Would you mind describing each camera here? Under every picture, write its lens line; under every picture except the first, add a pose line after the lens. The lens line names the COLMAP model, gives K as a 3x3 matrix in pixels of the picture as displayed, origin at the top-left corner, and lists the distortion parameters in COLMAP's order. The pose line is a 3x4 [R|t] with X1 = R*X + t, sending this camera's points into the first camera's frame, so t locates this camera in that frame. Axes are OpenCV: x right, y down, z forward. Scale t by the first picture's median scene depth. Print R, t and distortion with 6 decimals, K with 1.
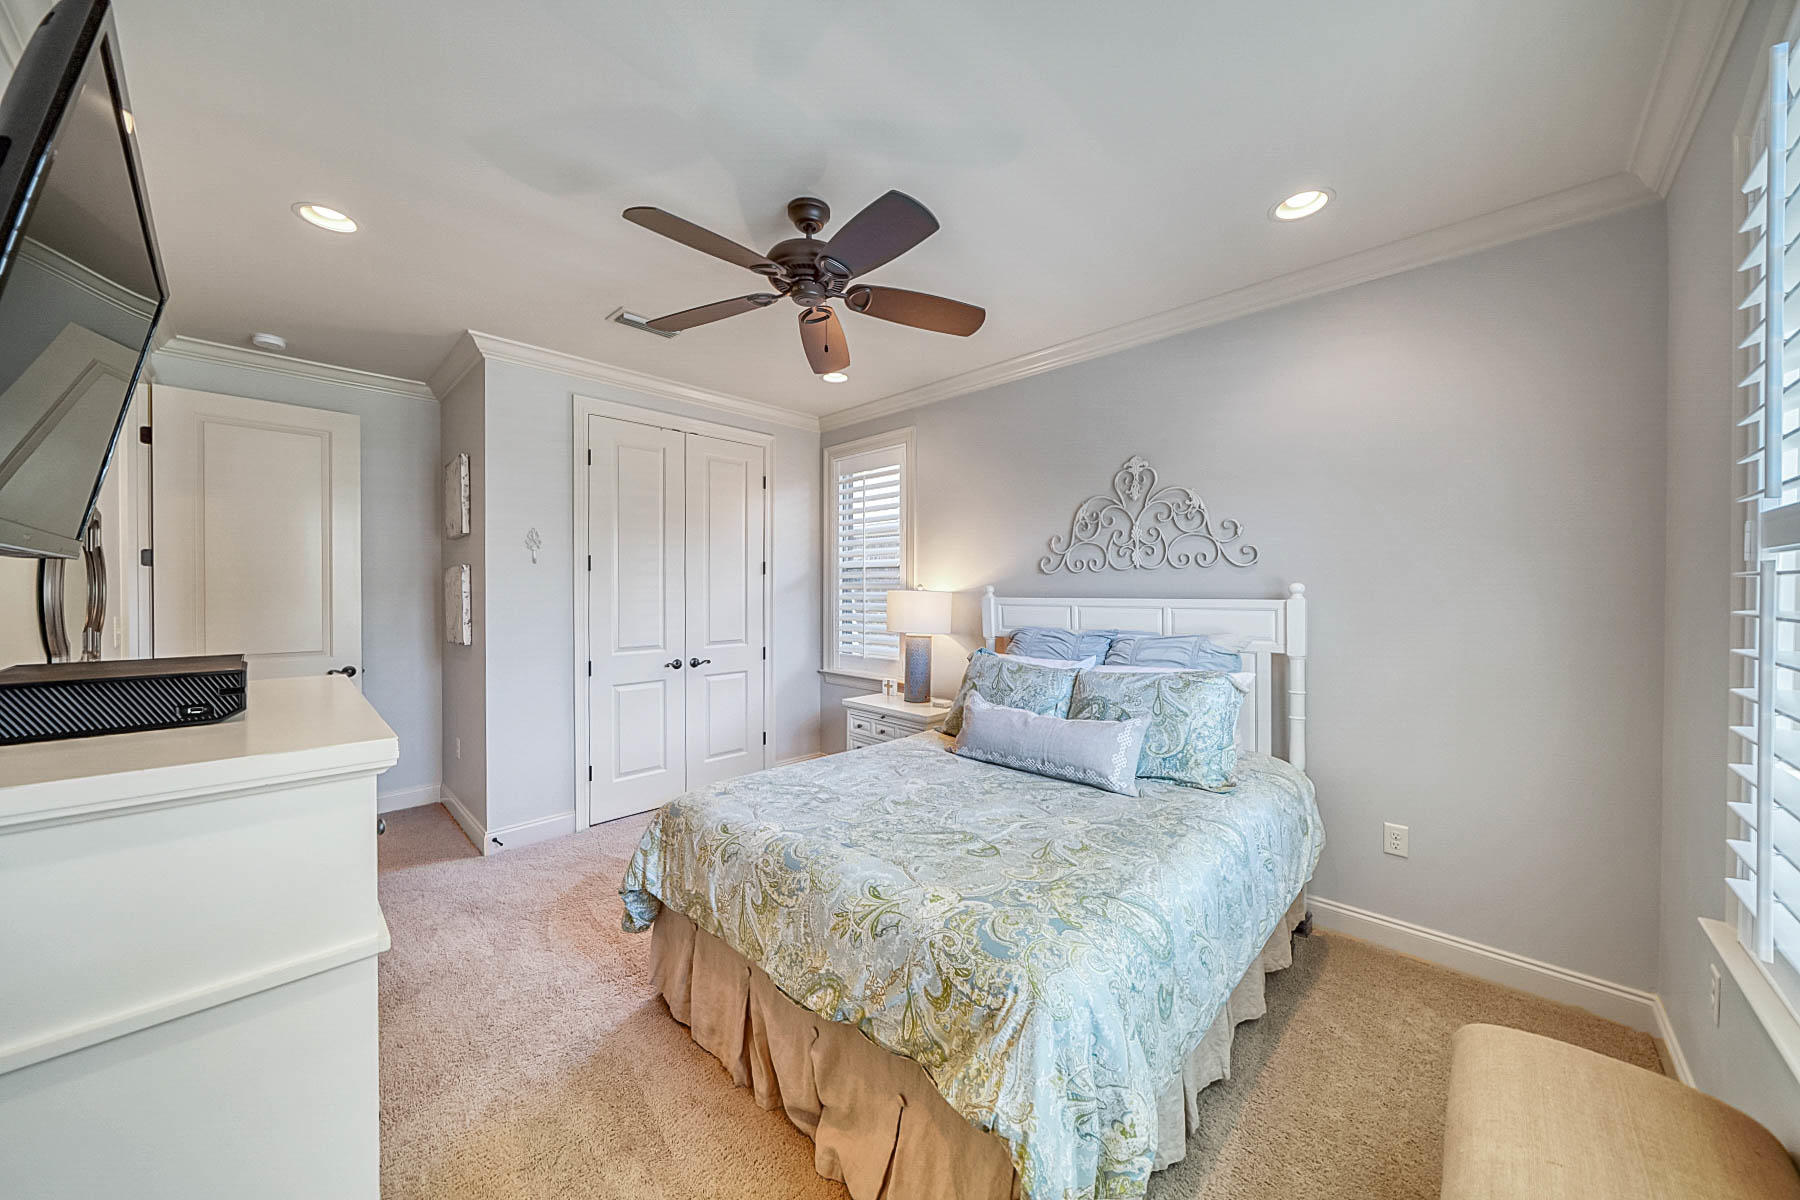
lens RADIAL K [[632.8, 0, 902.6], [0, 632.8, 584.7], [0, 0, 1]] dist [-0.006384, 0.000800]
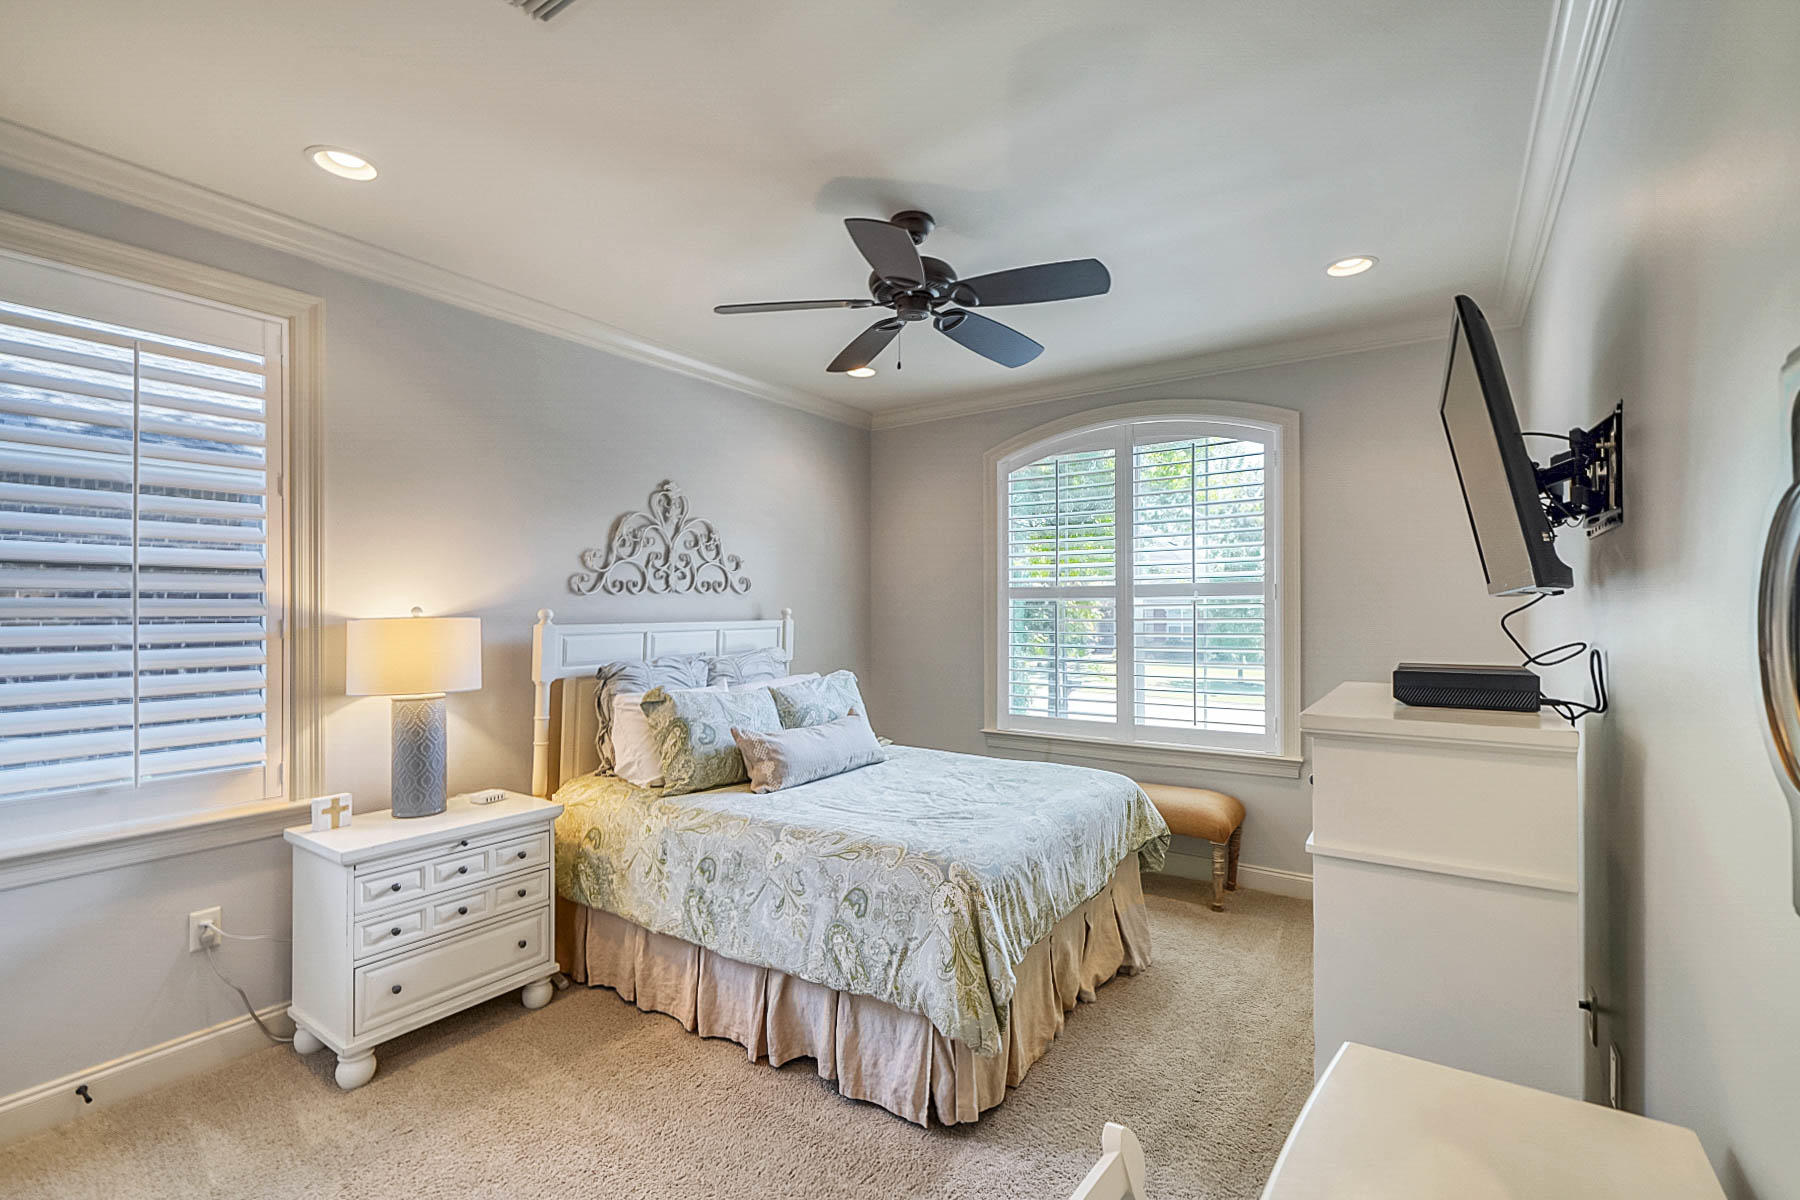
lens RADIAL K [[738.5, 0, 914.6], [0, 738.5, 609.2], [0, 0, 1]] dist [0.000440, 0.000024]
pose [[-0.173759, 0.013823, 0.984691, -0.804350], [0.019273, 0.999758, -0.010634, 0.019609], [-0.984600, 0.017131, -0.173984, 0.783907]]
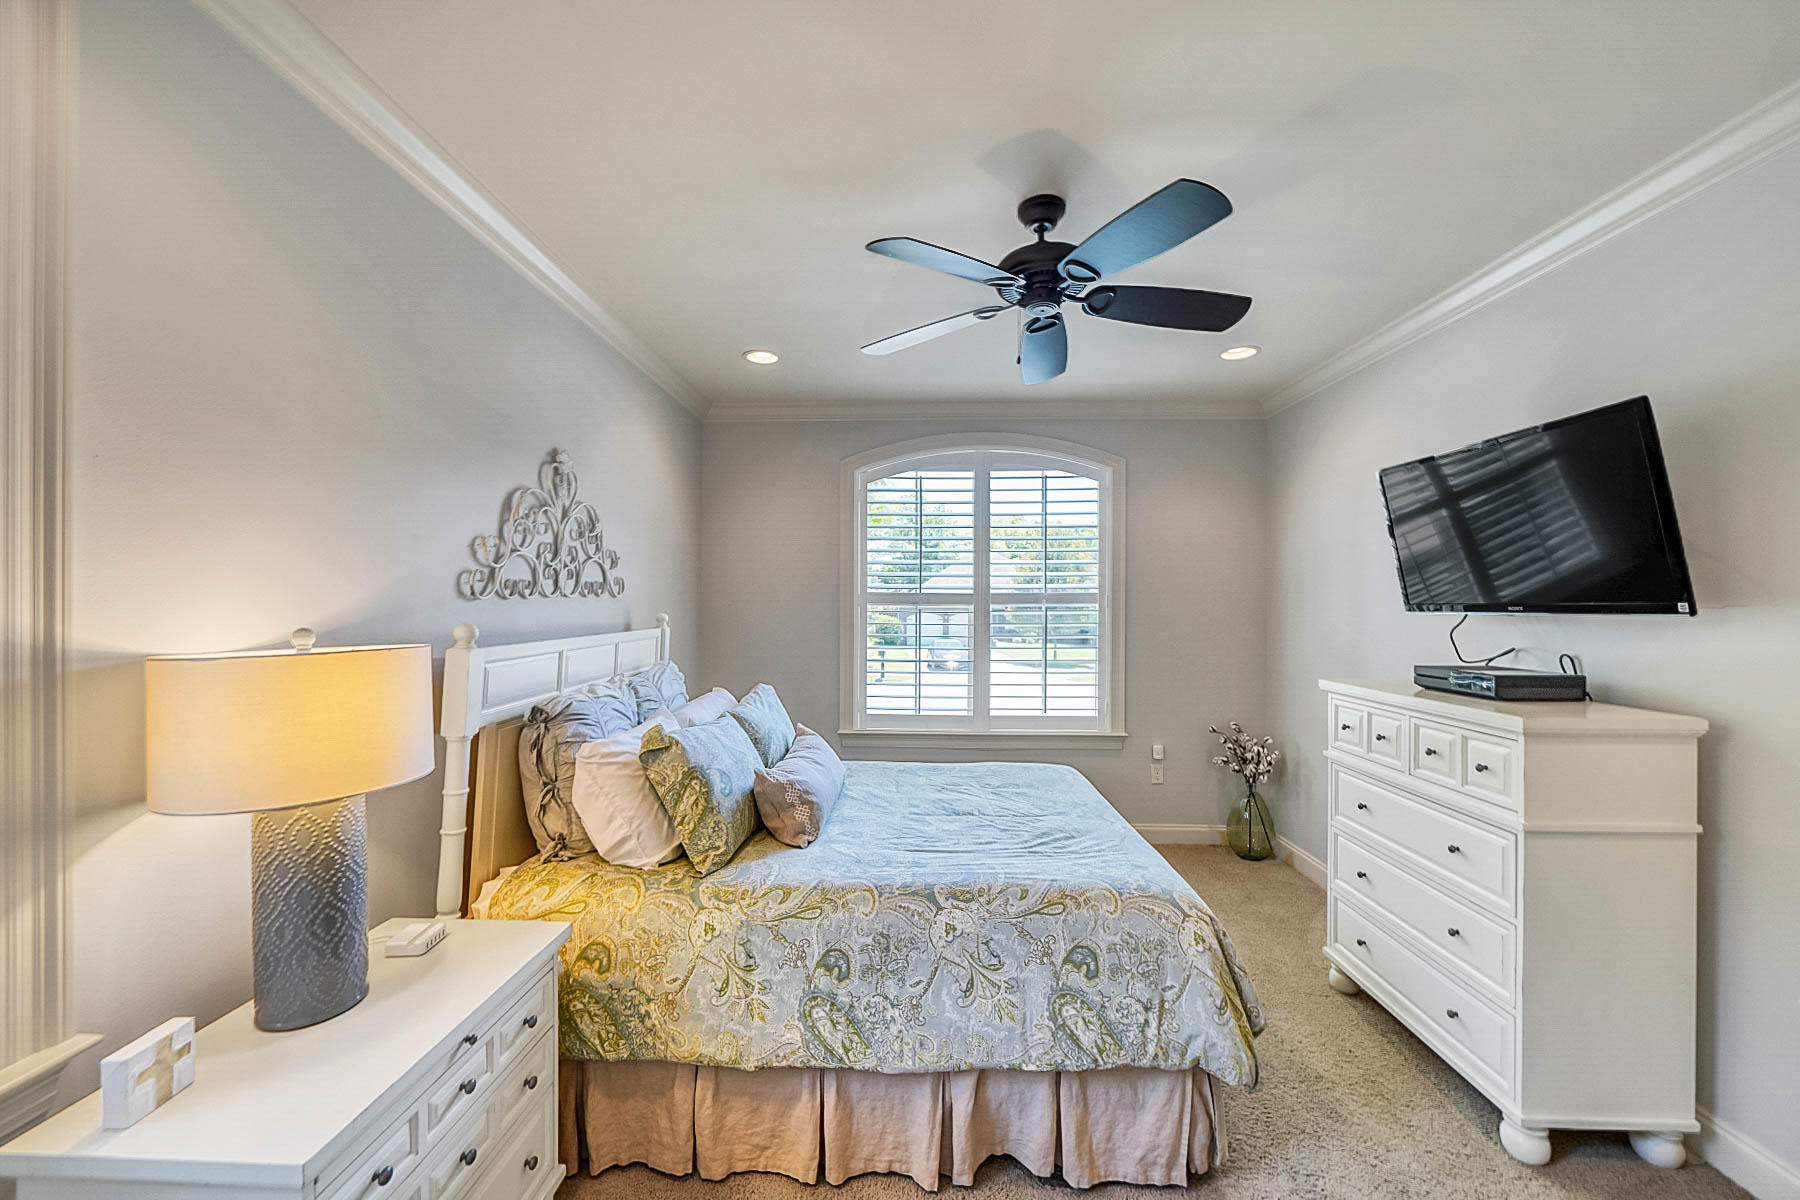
lens RADIAL K [[637.5, 0, 892.1], [0, 637.5, 604.4], [0, 0, 1]] dist [-0.003488, 0.000233]
pose [[-0.650493, 0.009565, 0.759452, -0.452781], [0.015810, 0.999875, 0.000949, -0.009479], [-0.759348, 0.012624, -0.650562, 1.136323]]
